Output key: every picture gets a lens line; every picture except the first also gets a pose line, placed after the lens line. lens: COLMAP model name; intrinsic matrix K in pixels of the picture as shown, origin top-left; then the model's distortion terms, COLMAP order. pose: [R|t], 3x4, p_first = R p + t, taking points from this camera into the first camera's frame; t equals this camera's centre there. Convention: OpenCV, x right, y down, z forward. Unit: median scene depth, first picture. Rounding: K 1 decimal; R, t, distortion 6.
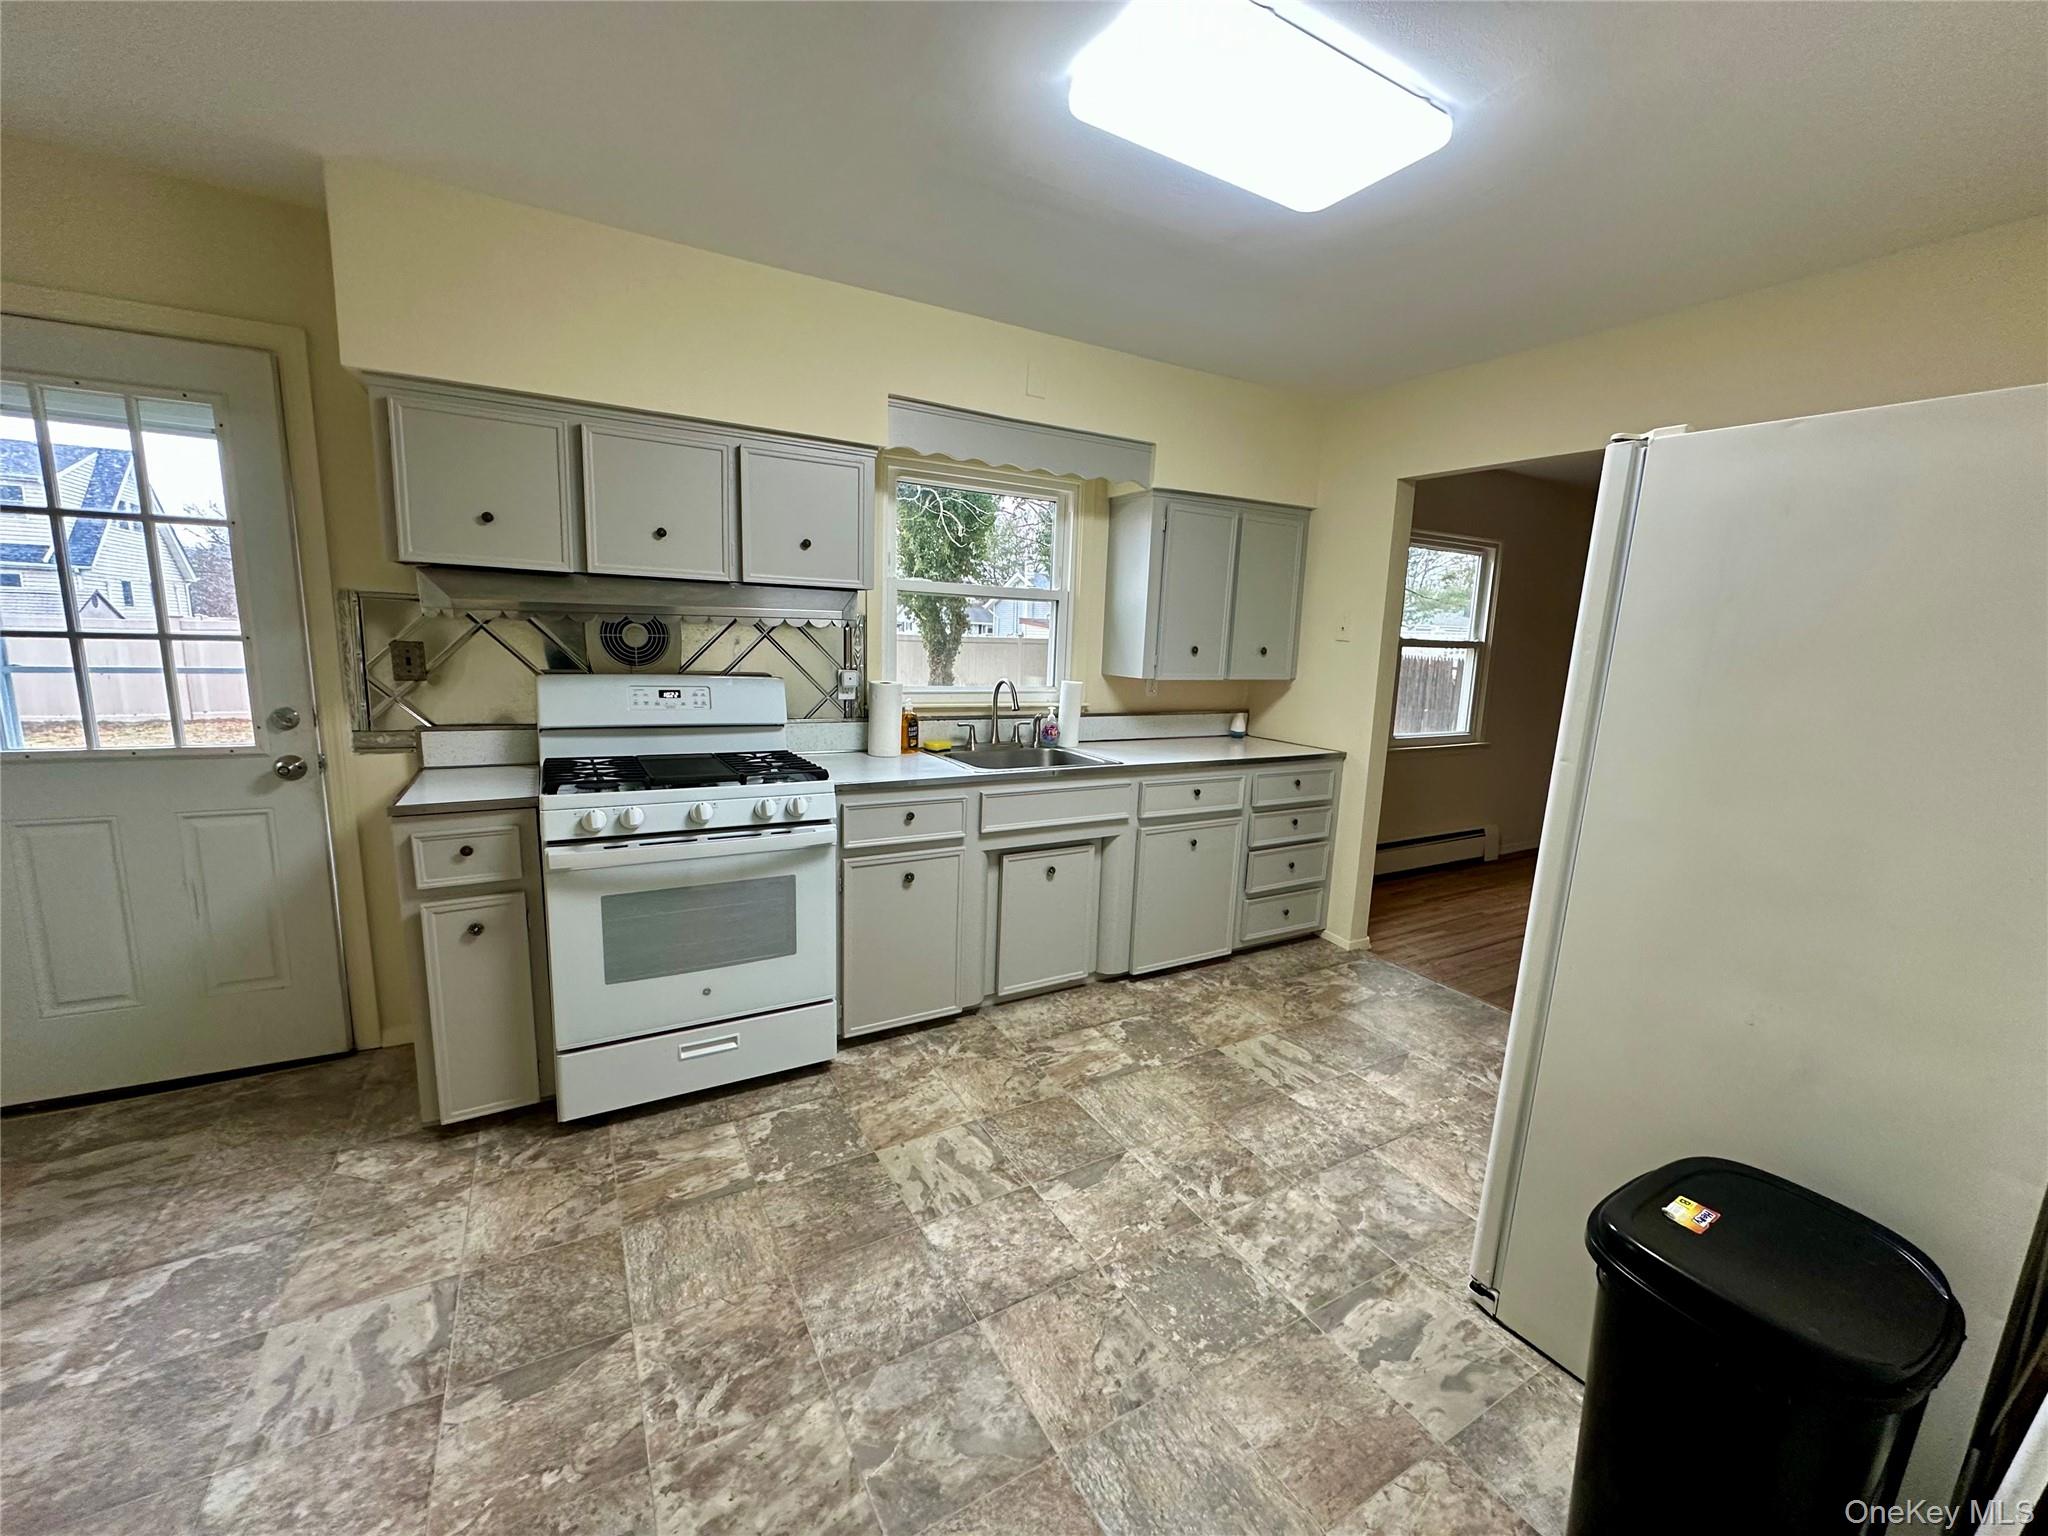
lens RADIAL K [[825.6, 0, 1028.4], [0, 825.6, 755.7], [0, 0, 1]] dist [0.012540, 0.001309]
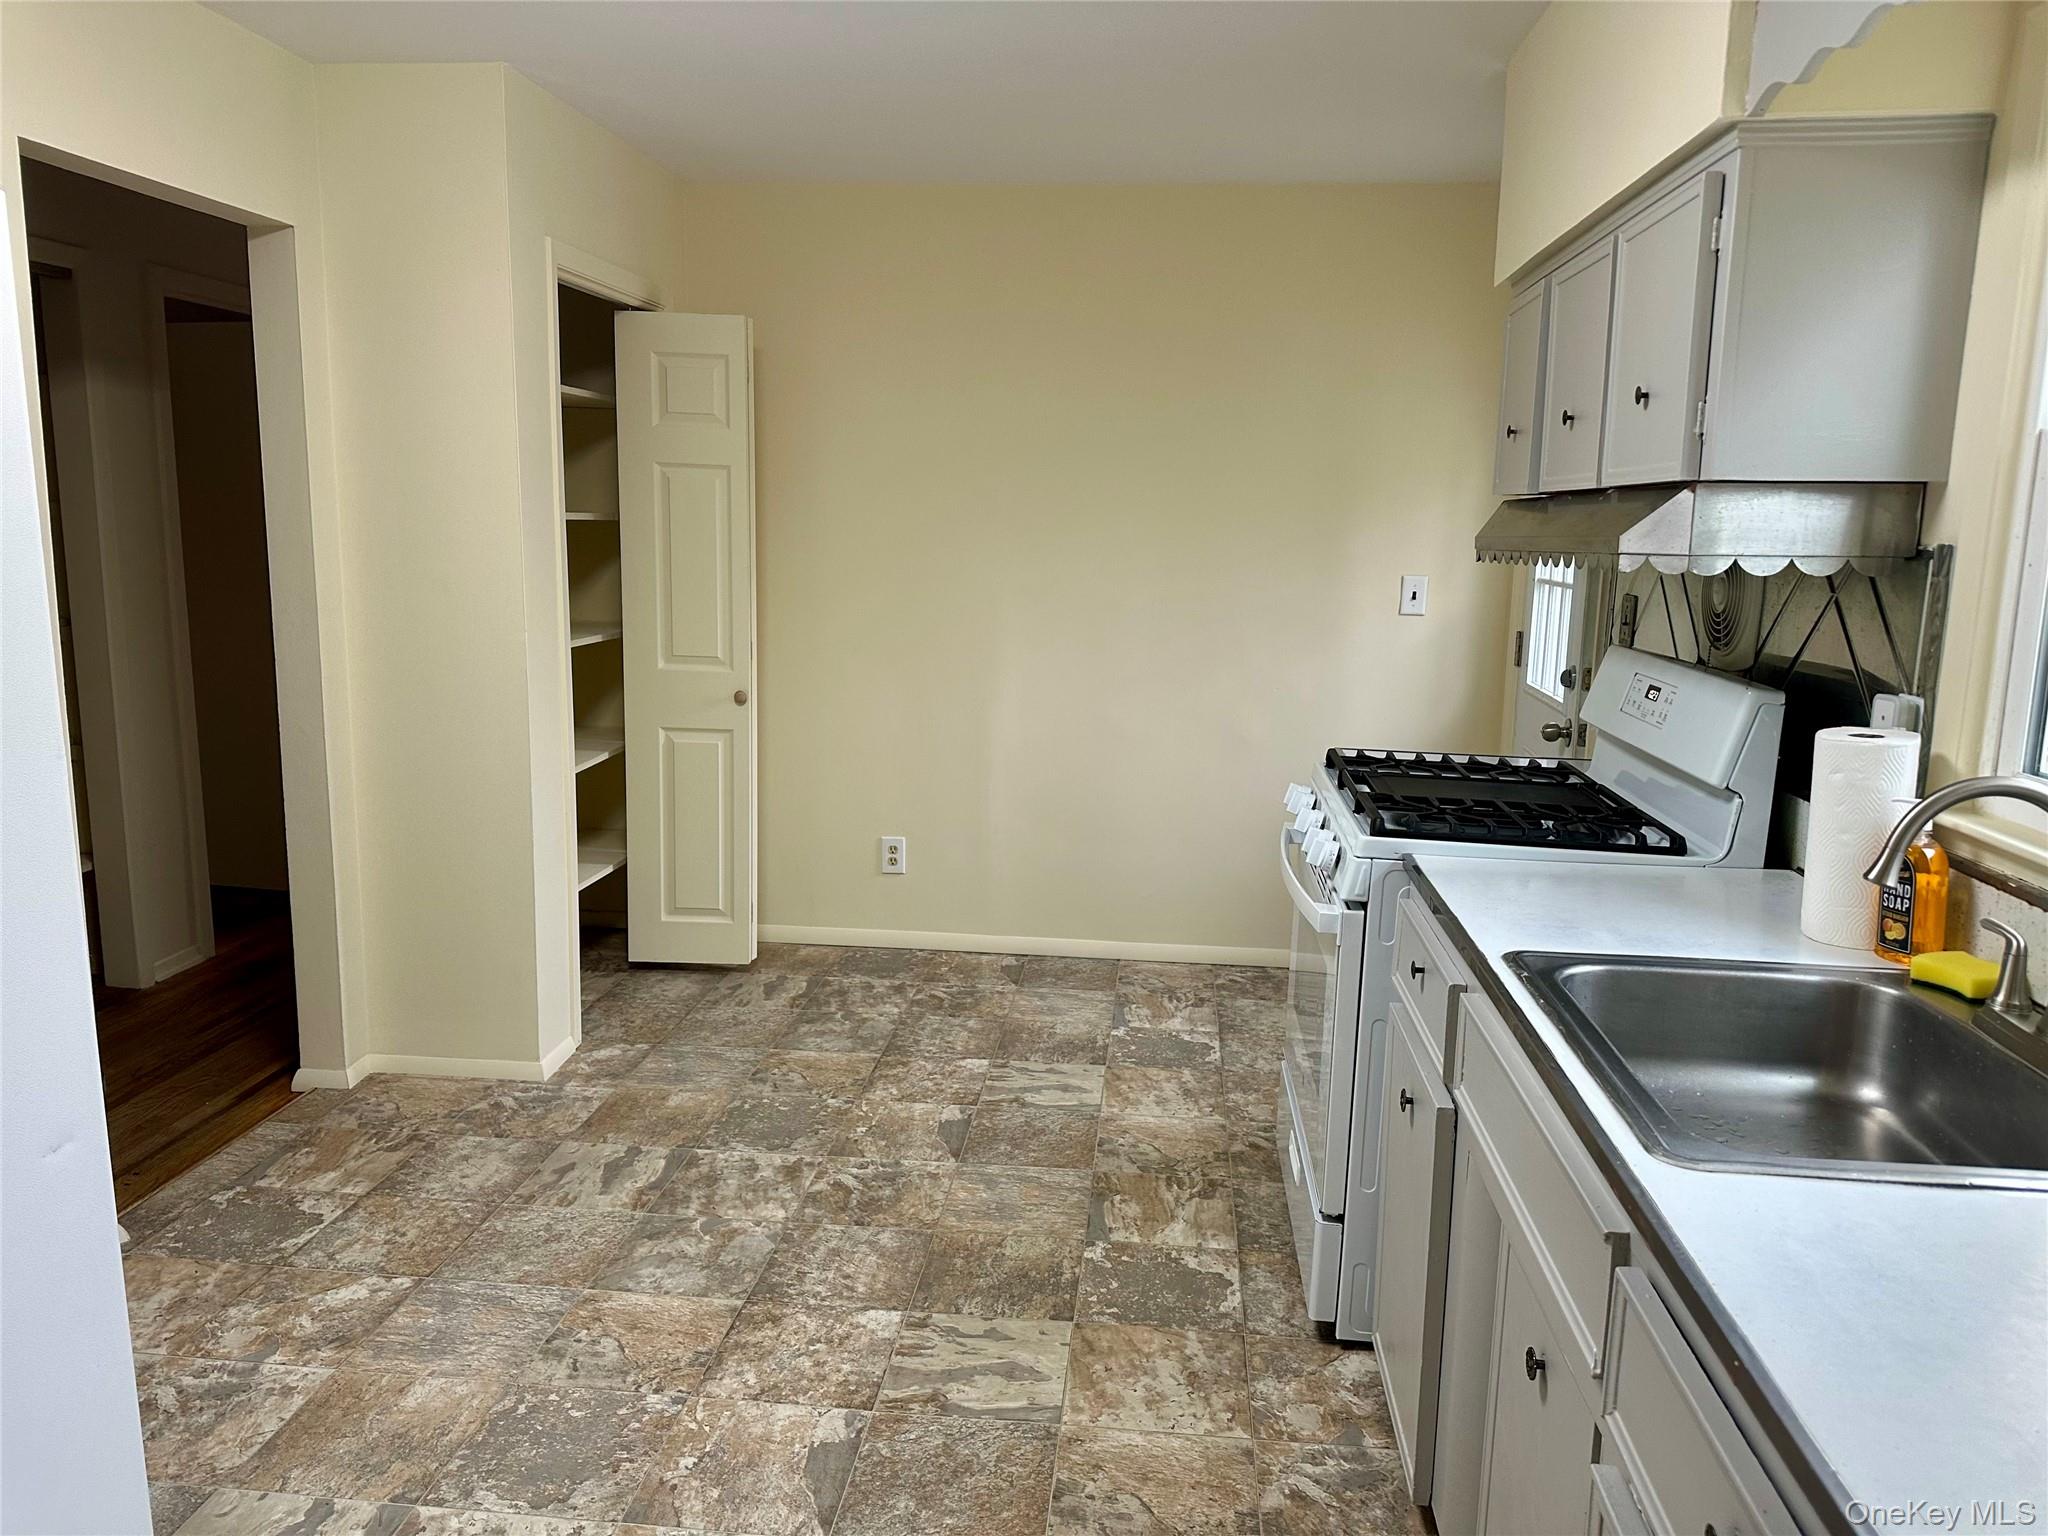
lens RADIAL K [[1447.5, 0, 1015.0], [0, 1447.5, 760.6], [0, 0, 1]] dist [0.070175, -0.067964]
pose [[-0.594568, 0.092455, -0.798712, 0.928262], [-0.159322, 0.960123, 0.229740, -0.284399], [0.788102, 0.263849, -0.556129, 1.845834]]
